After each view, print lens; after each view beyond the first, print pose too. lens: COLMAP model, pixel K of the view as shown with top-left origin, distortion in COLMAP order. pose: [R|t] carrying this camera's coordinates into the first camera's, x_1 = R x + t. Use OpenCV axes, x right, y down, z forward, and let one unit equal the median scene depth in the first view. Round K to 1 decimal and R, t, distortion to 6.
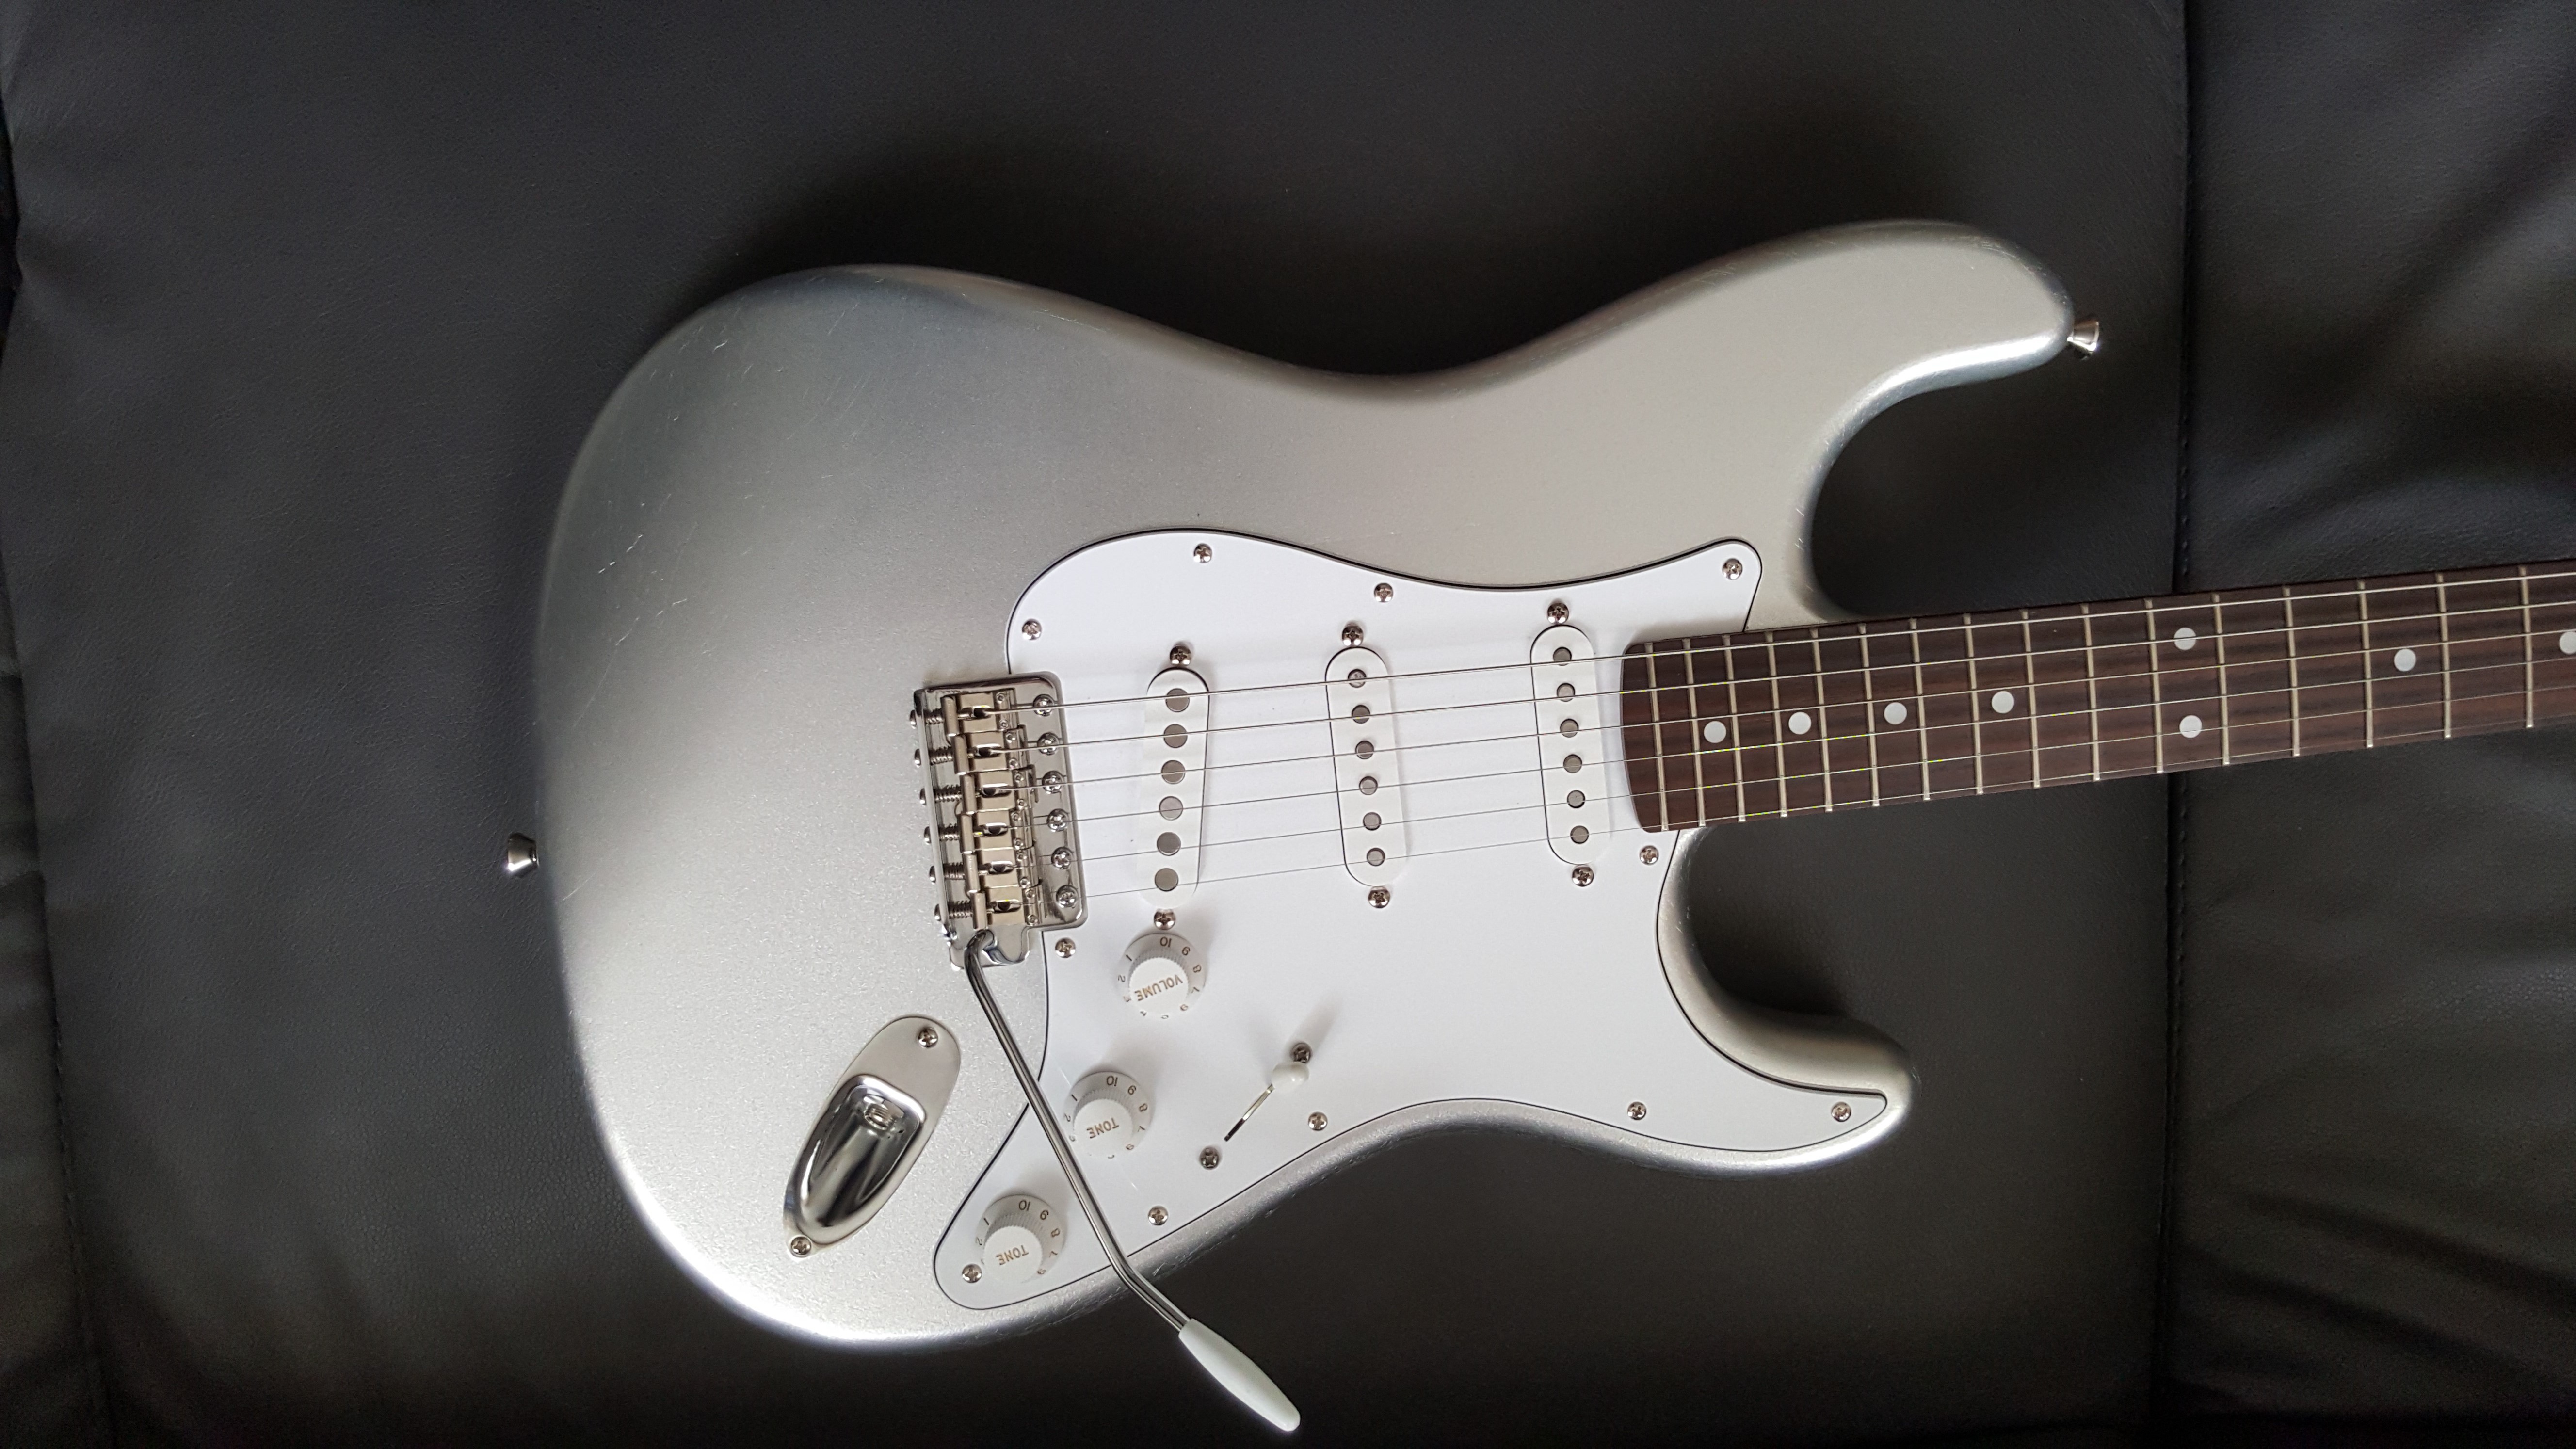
lens RADIAL K [[1997.6, 0, 1288.0], [0, 1997.6, 724.5], [0, 0, 1]] dist [0.156657, -0.336524]
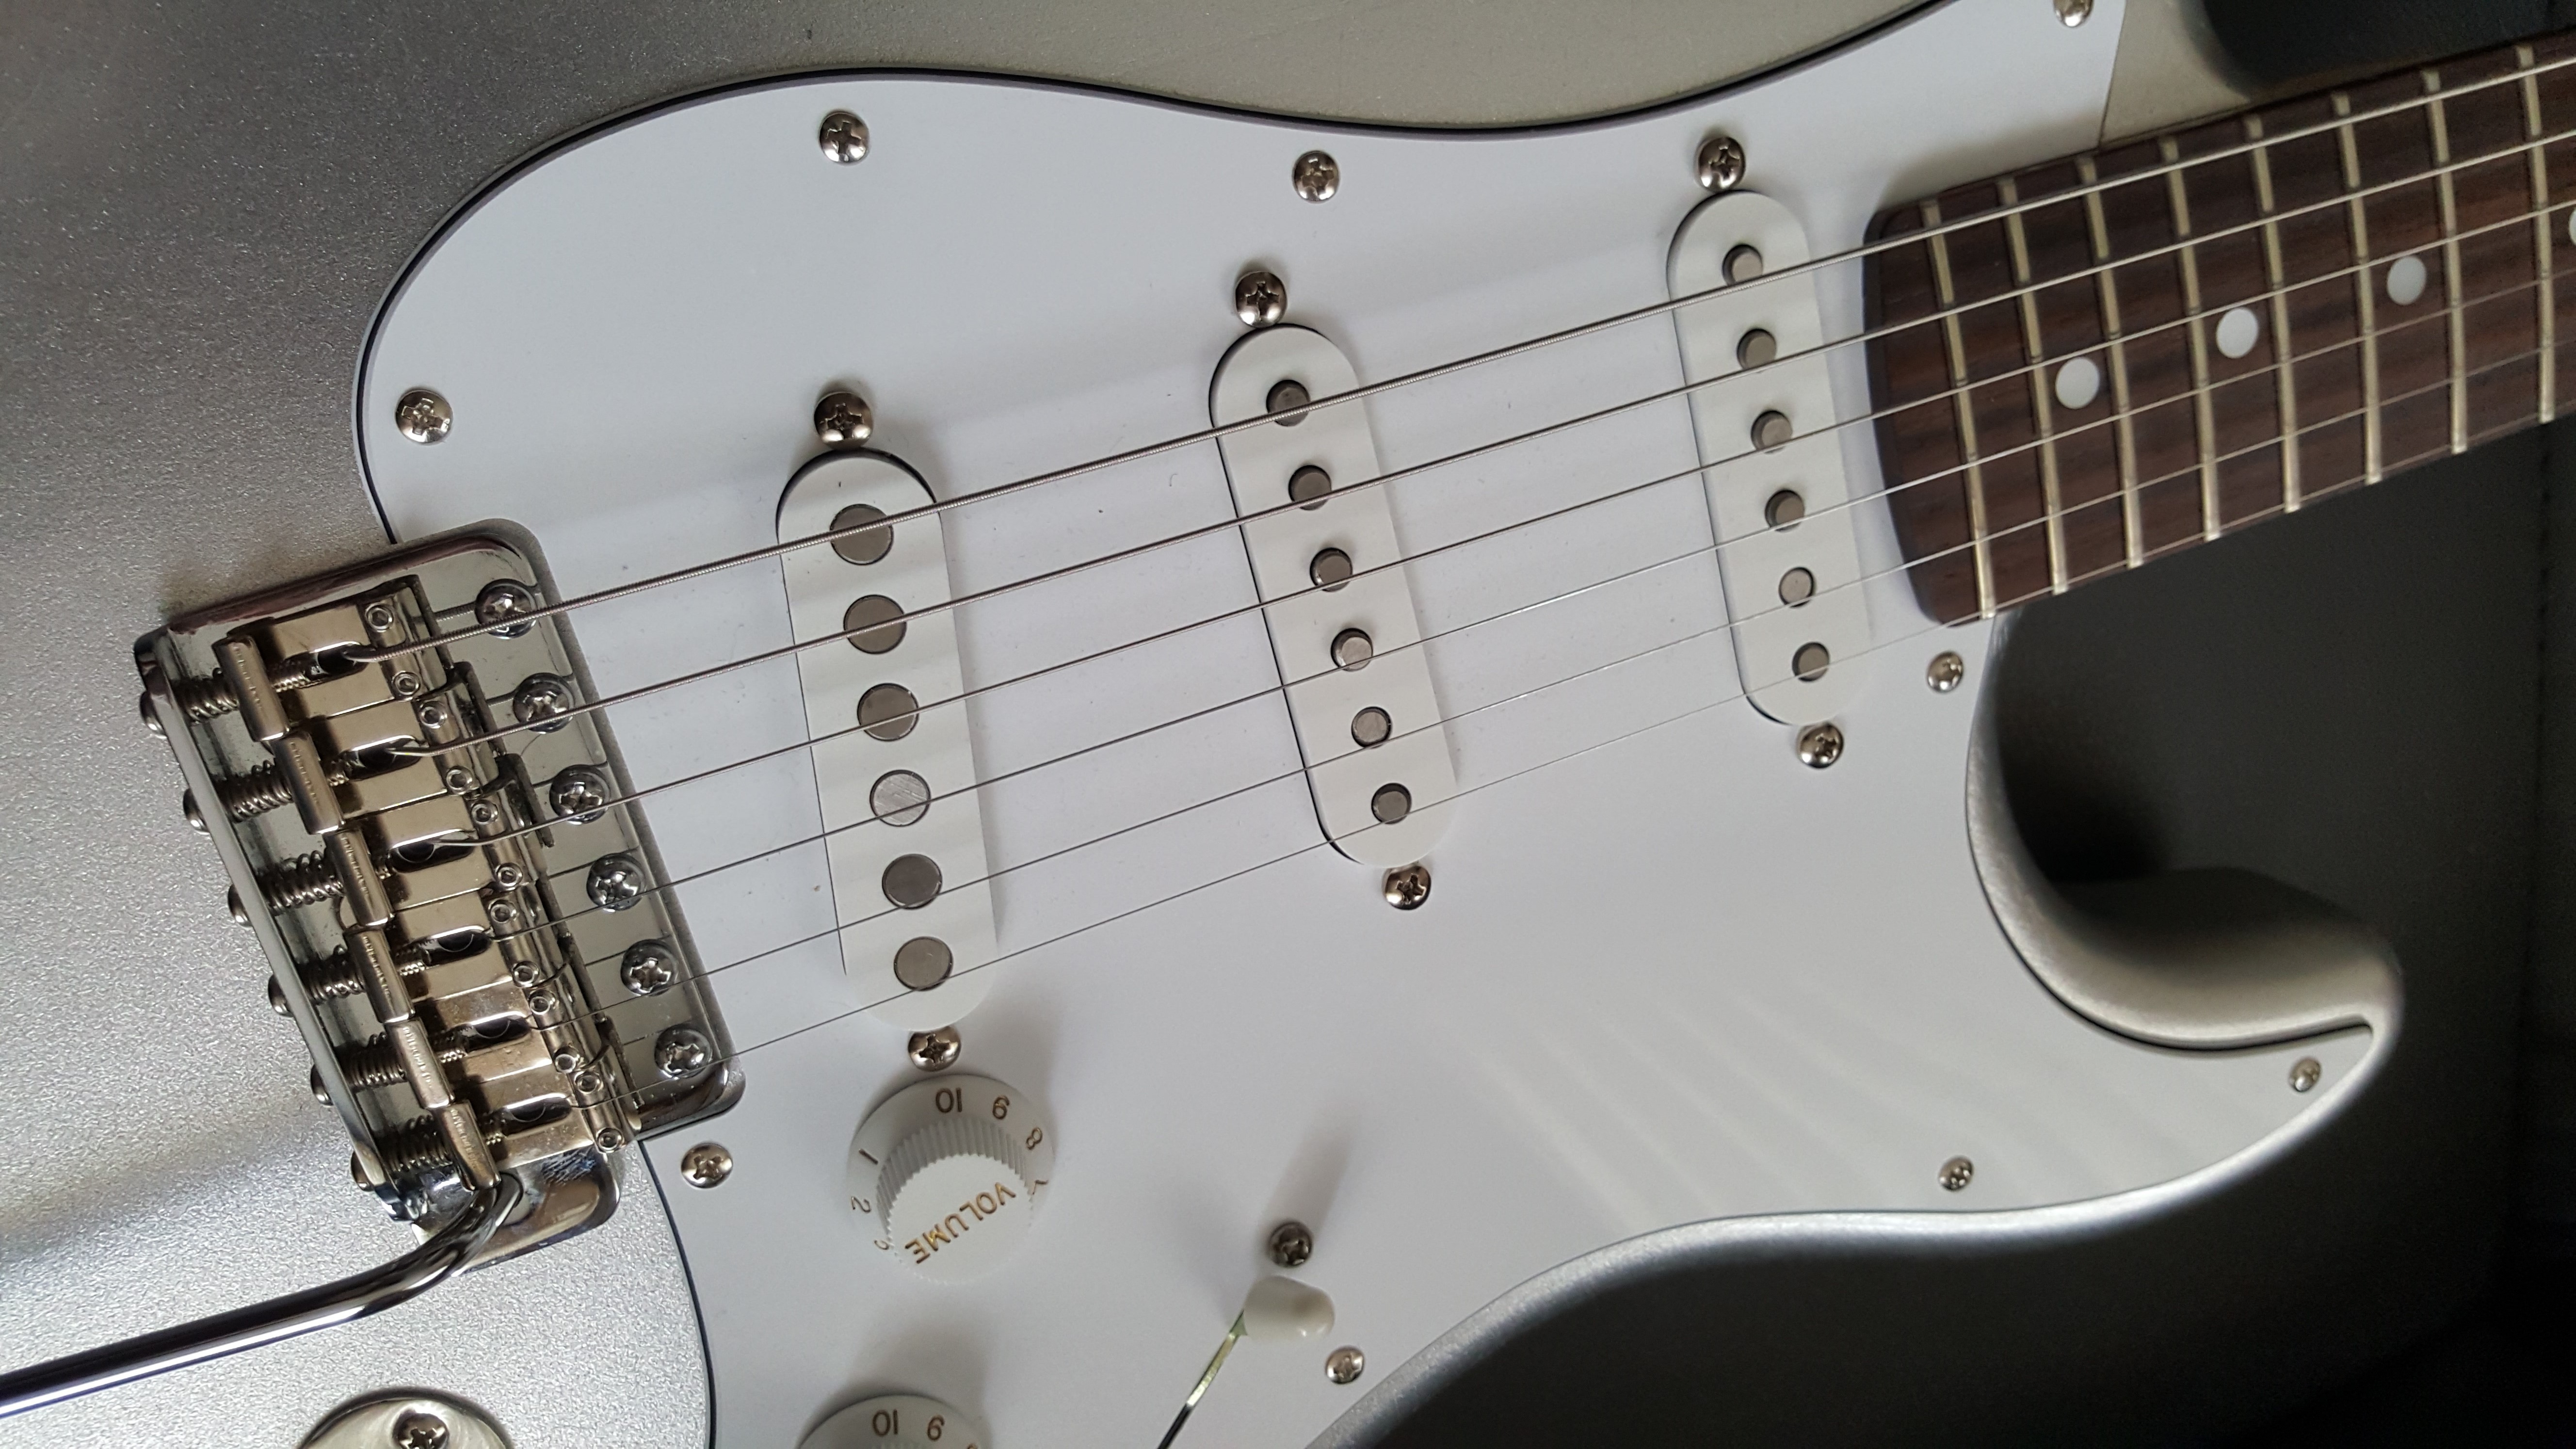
lens RADIAL K [[1997.6, 0, 1288.0], [0, 1997.6, 724.5], [0, 0, 1]] dist [0.156657, -0.336524]
pose [[0.960447, -0.200561, 0.193175, -0.058619], [0.152639, 0.959400, 0.237175, -0.057462], [-0.232901, -0.198308, 0.952067, 0.593593]]
